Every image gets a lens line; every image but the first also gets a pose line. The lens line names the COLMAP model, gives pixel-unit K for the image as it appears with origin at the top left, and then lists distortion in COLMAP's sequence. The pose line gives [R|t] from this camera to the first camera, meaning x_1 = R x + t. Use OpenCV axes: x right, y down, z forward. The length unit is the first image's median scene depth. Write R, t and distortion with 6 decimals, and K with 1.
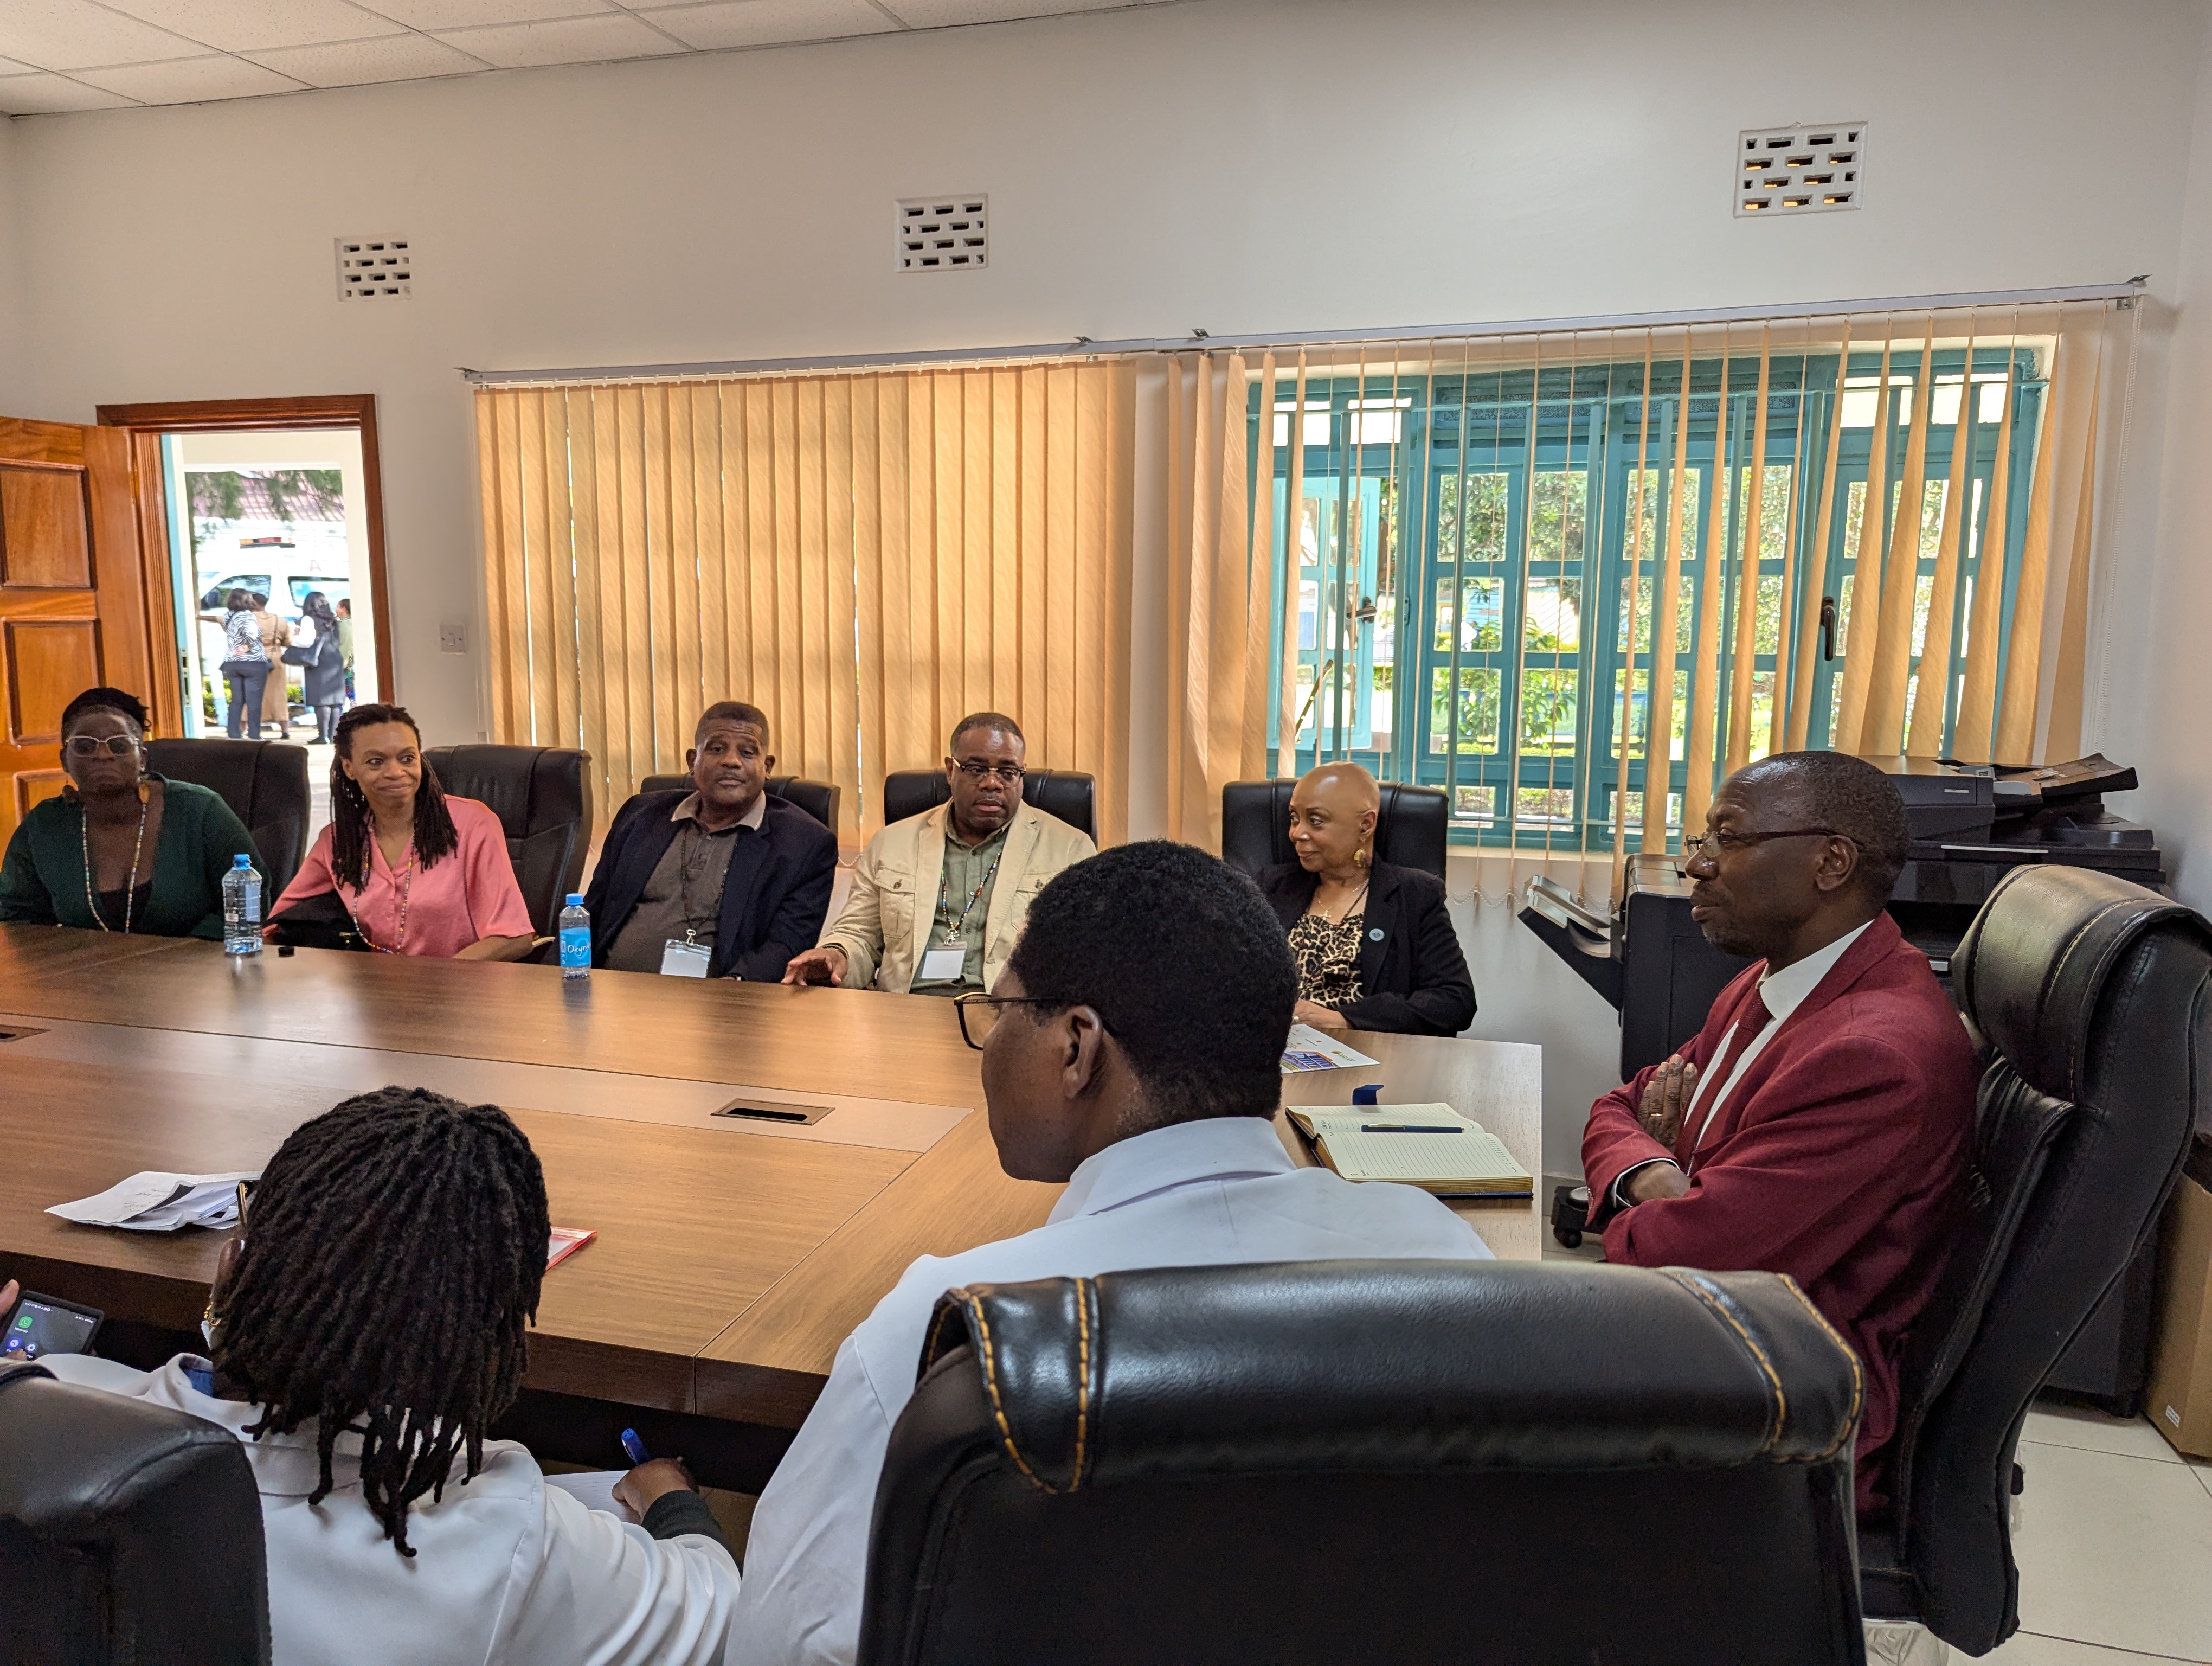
lens RADIAL K [[1549.9, 0, 1098.6], [0, 1549.9, 825.4], [0, 0, 1]] dist [0.027665, -0.019748]
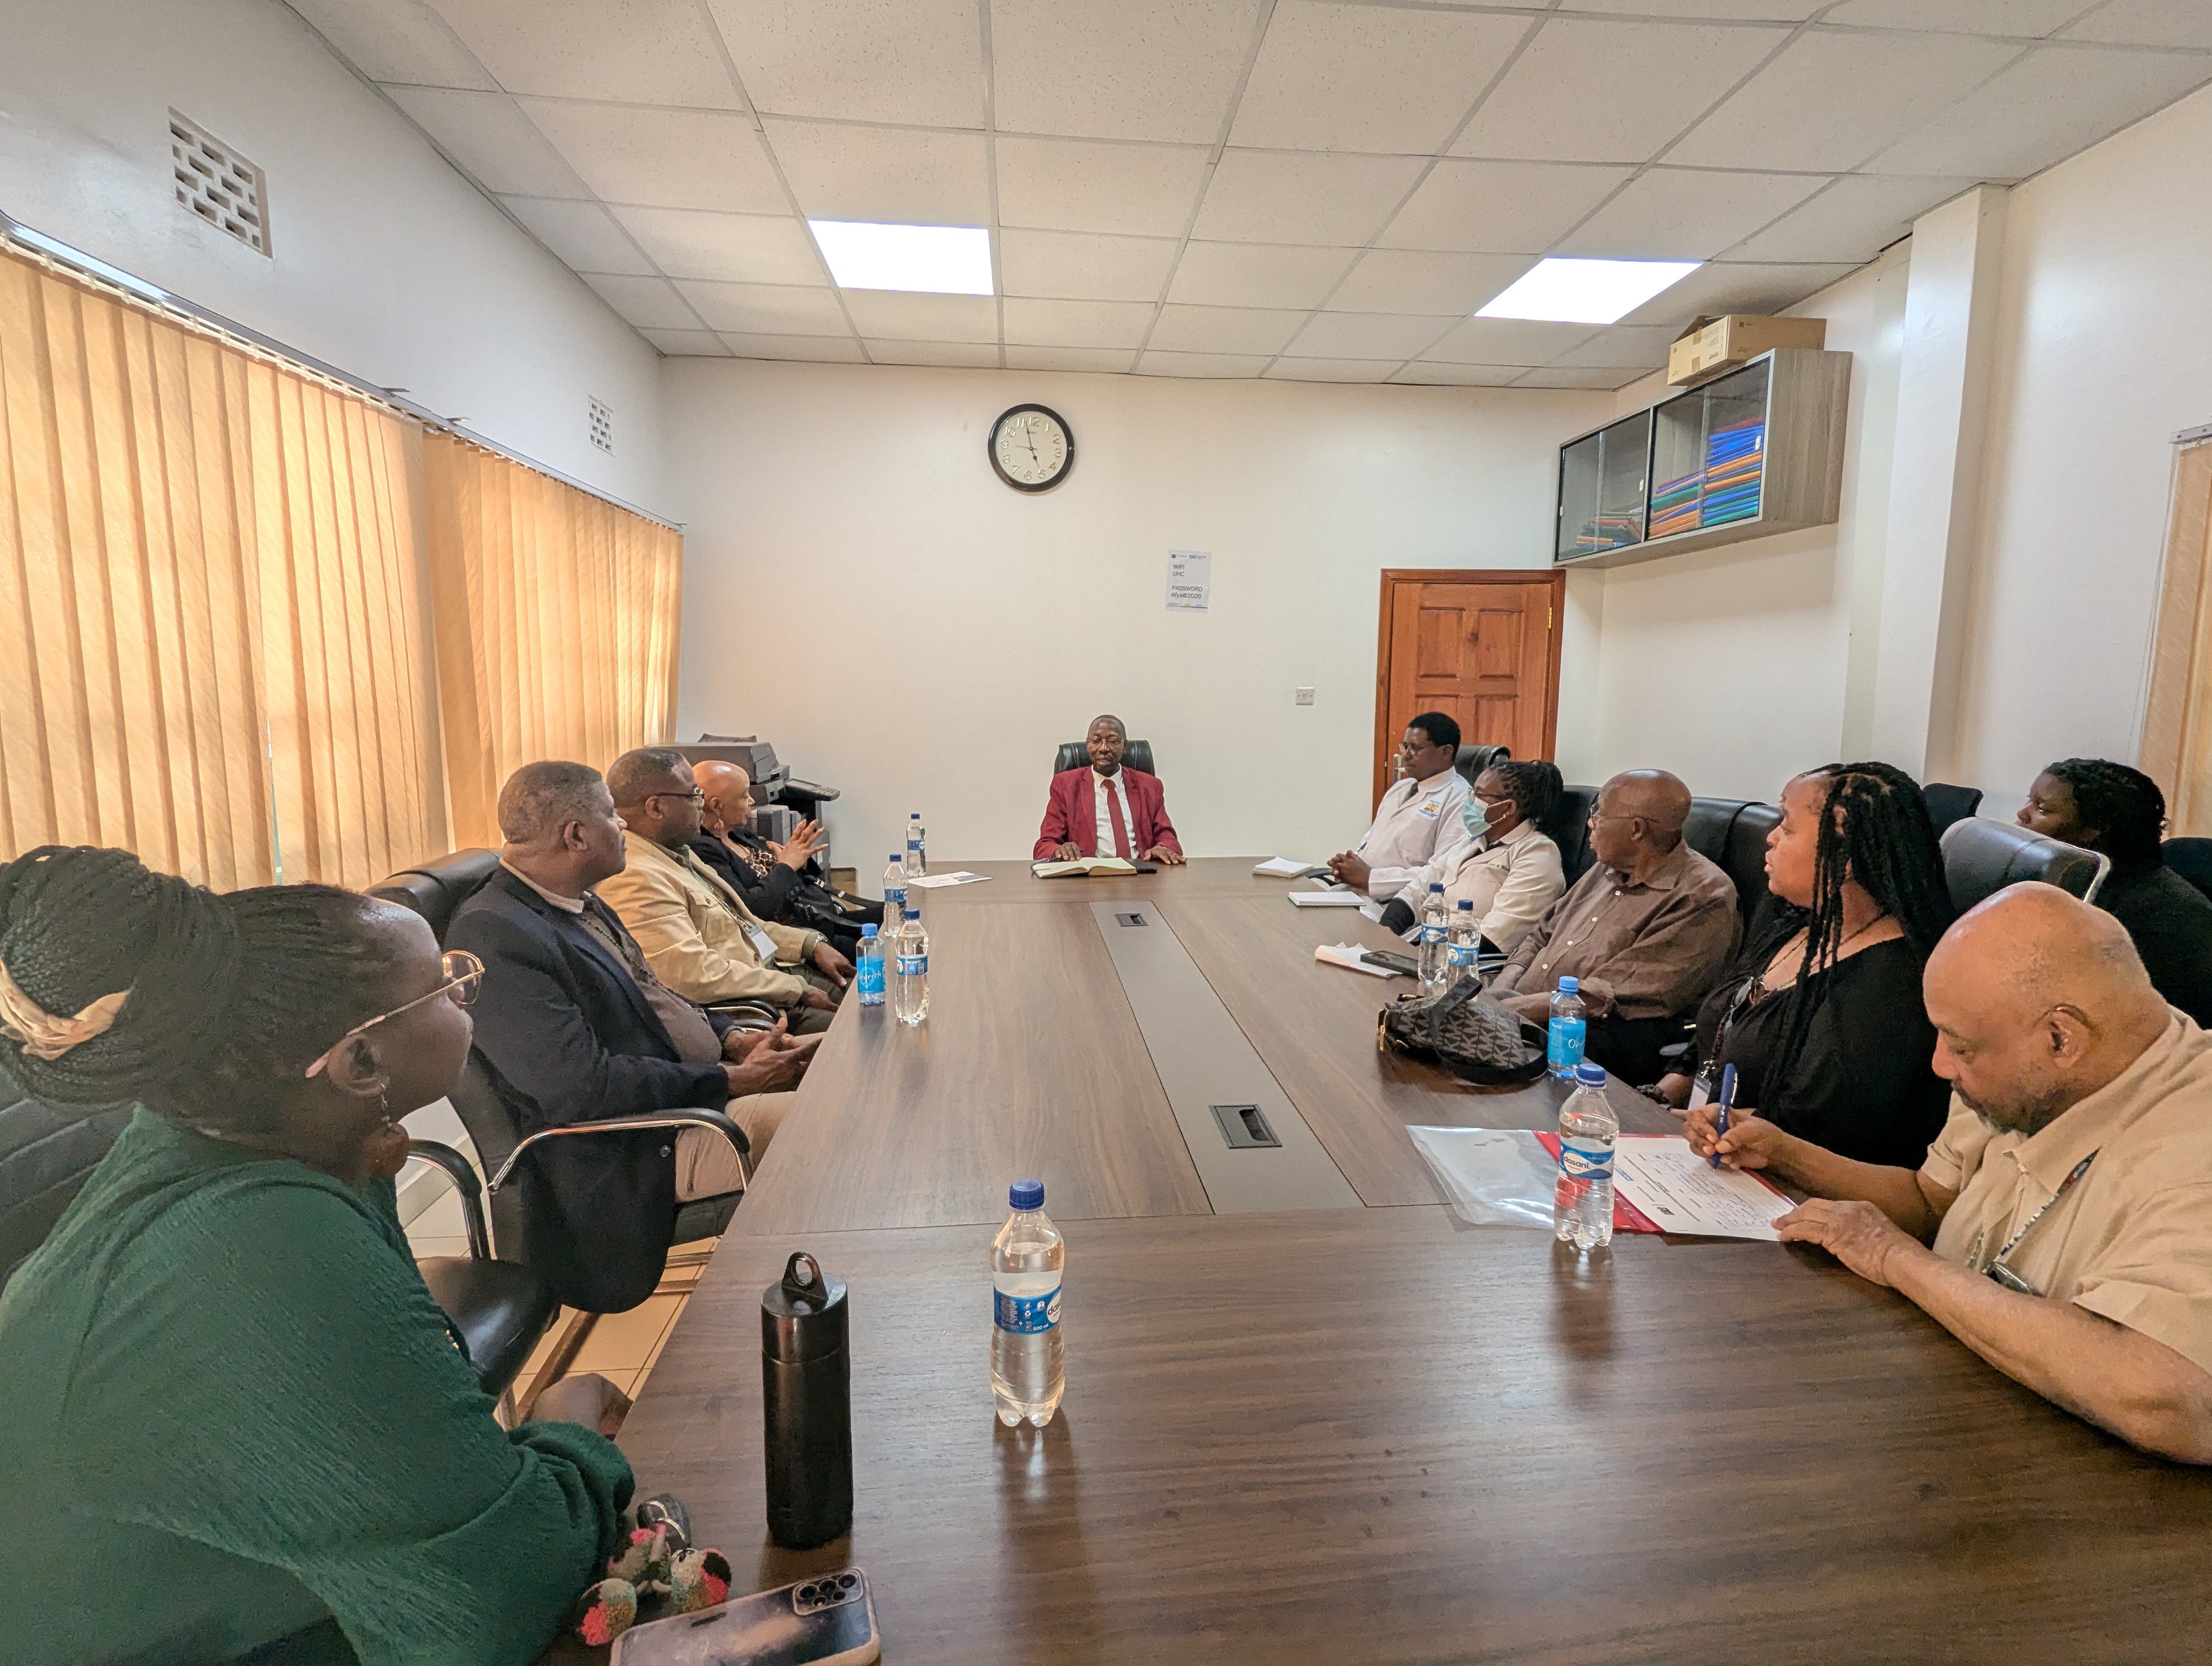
lens RADIAL K [[1059.5, 0, 1104.2], [0, 1059.5, 816.1], [0, 0, 1]] dist [-0.010018, -0.001305]
pose [[-0.364796, -0.121012, 0.923190, -0.846609], [0.114549, 0.978153, 0.173480, -0.110121], [-0.924014, 0.169035, -0.342965, 0.864775]]
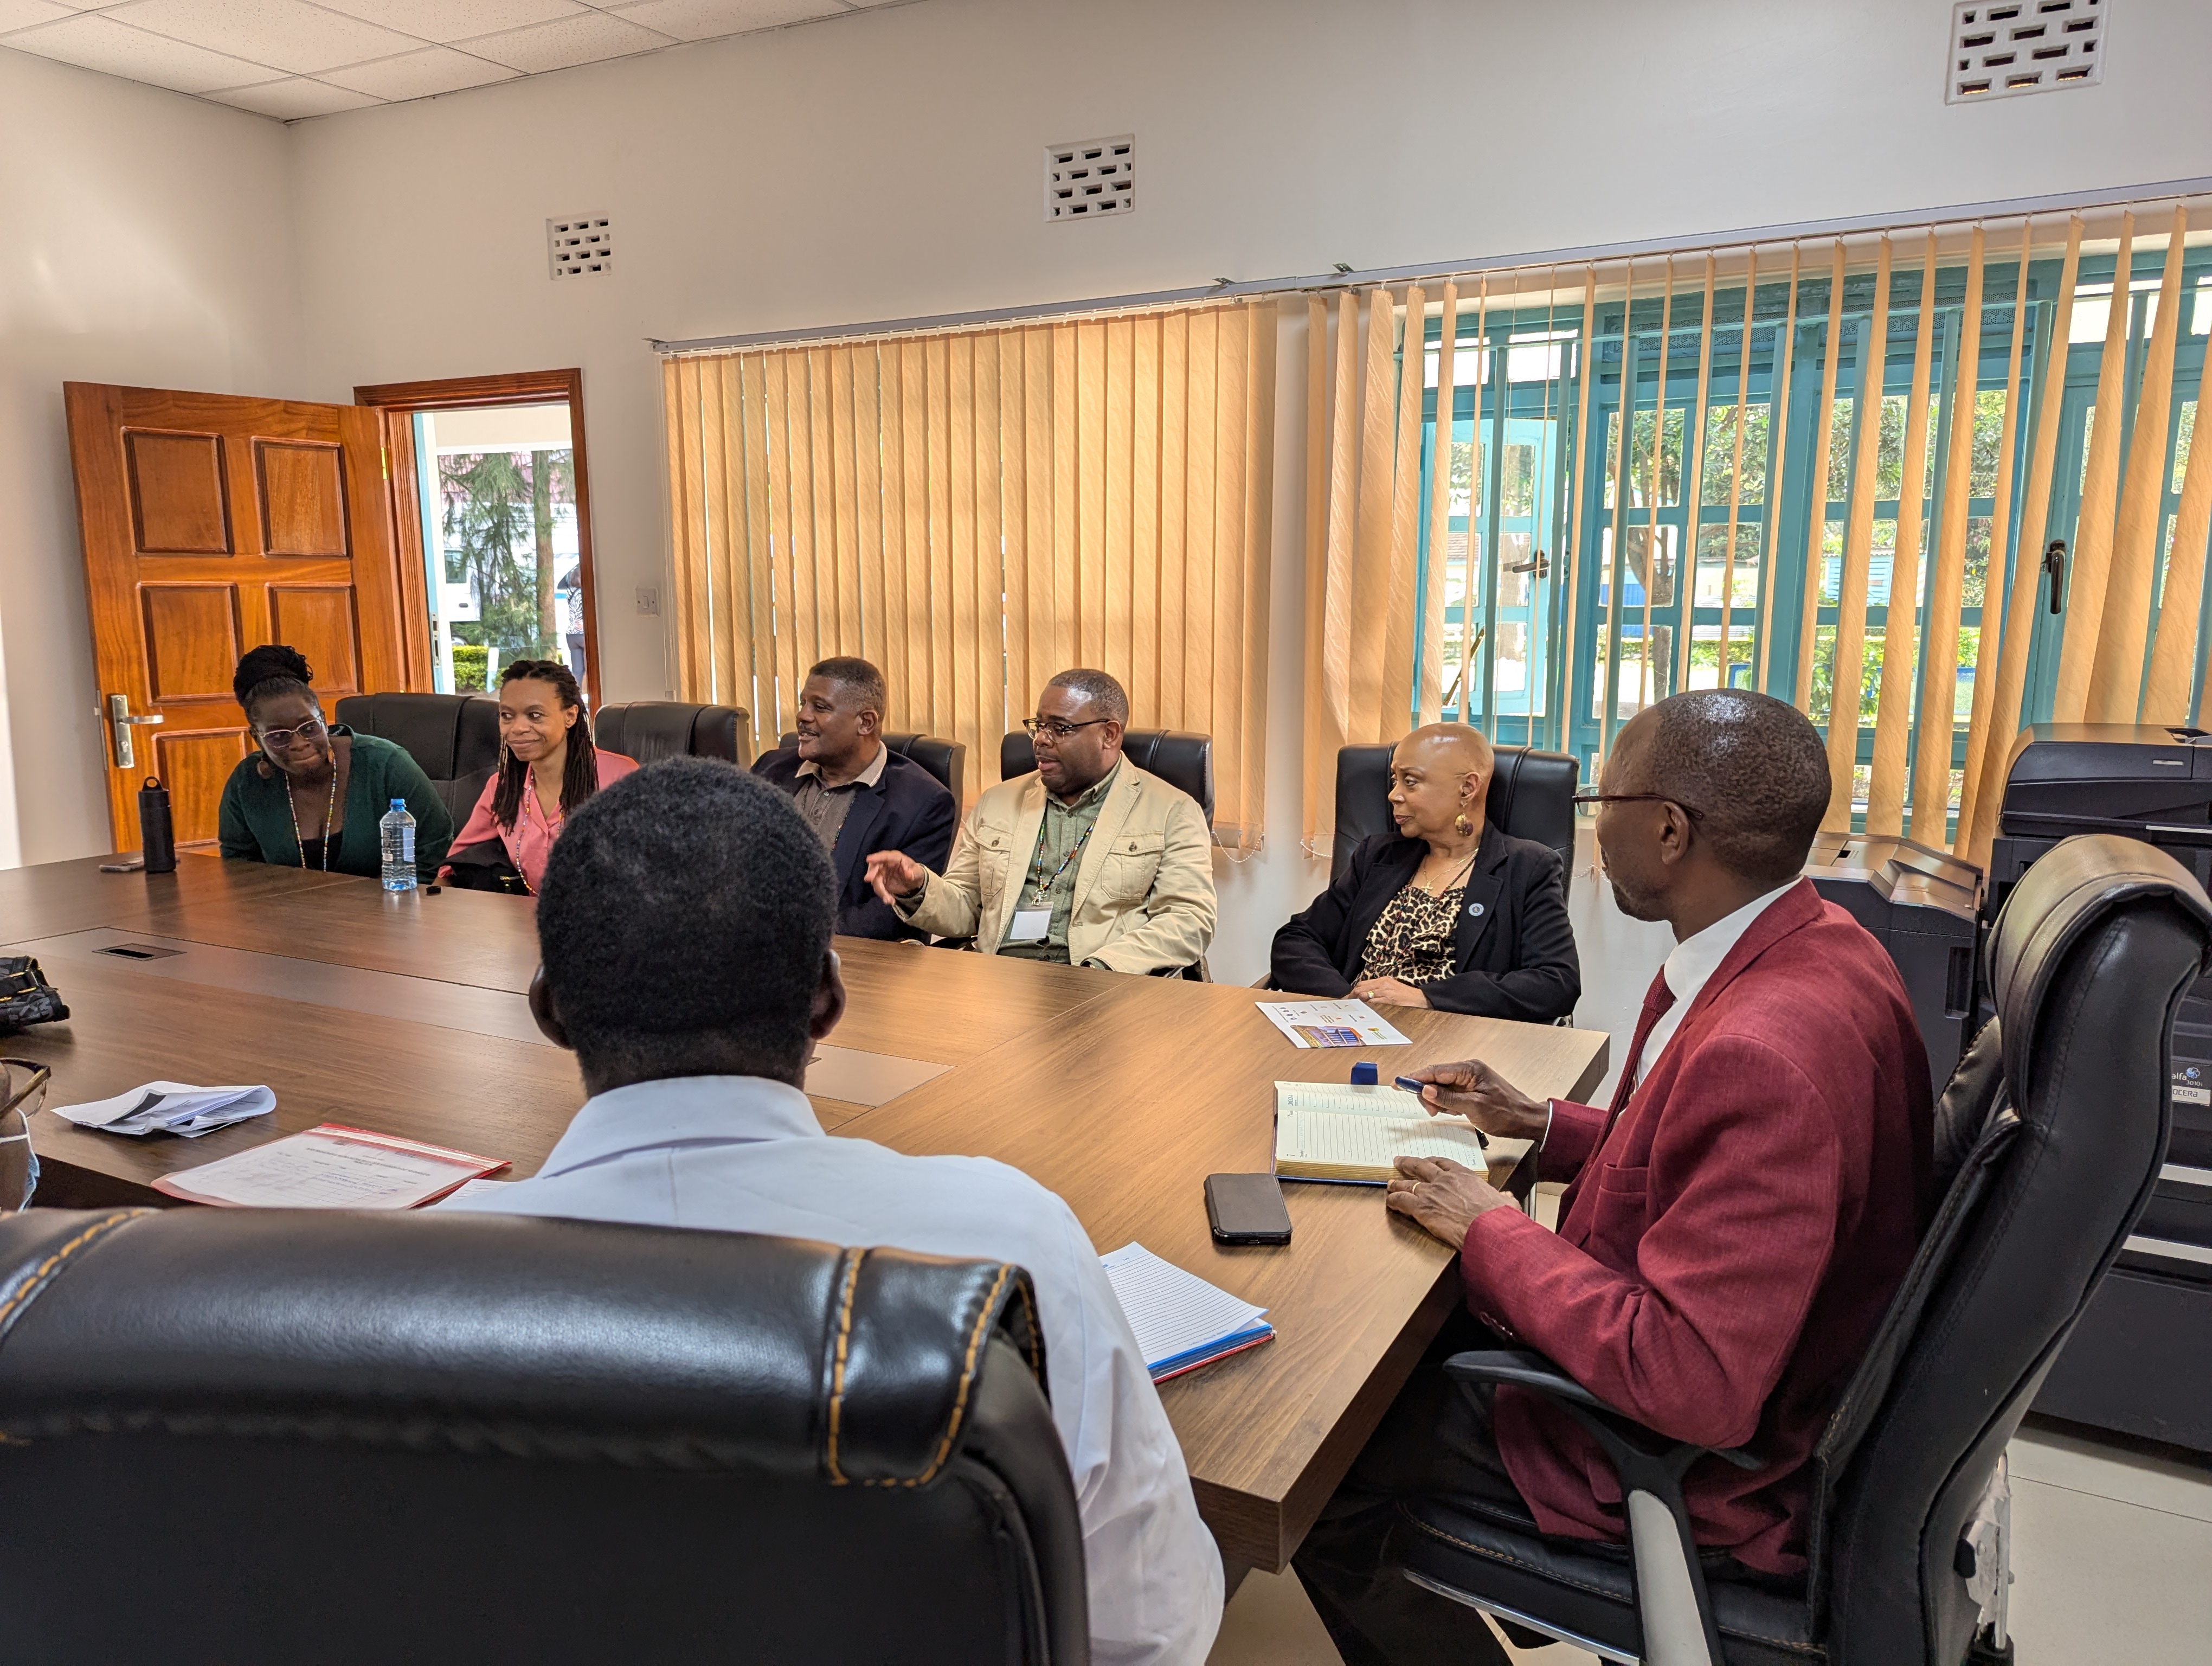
lens RADIAL K [[1549.9, 0, 1111.3], [0, 1549.9, 846.2], [0, 0, 1]] dist [0.027665, -0.019748]
pose [[0.981297, 0.025830, -0.190760, 0.114895], [-0.020261, 0.999311, 0.031085, 0.006729], [0.191431, -0.026639, 0.981144, 0.037485]]
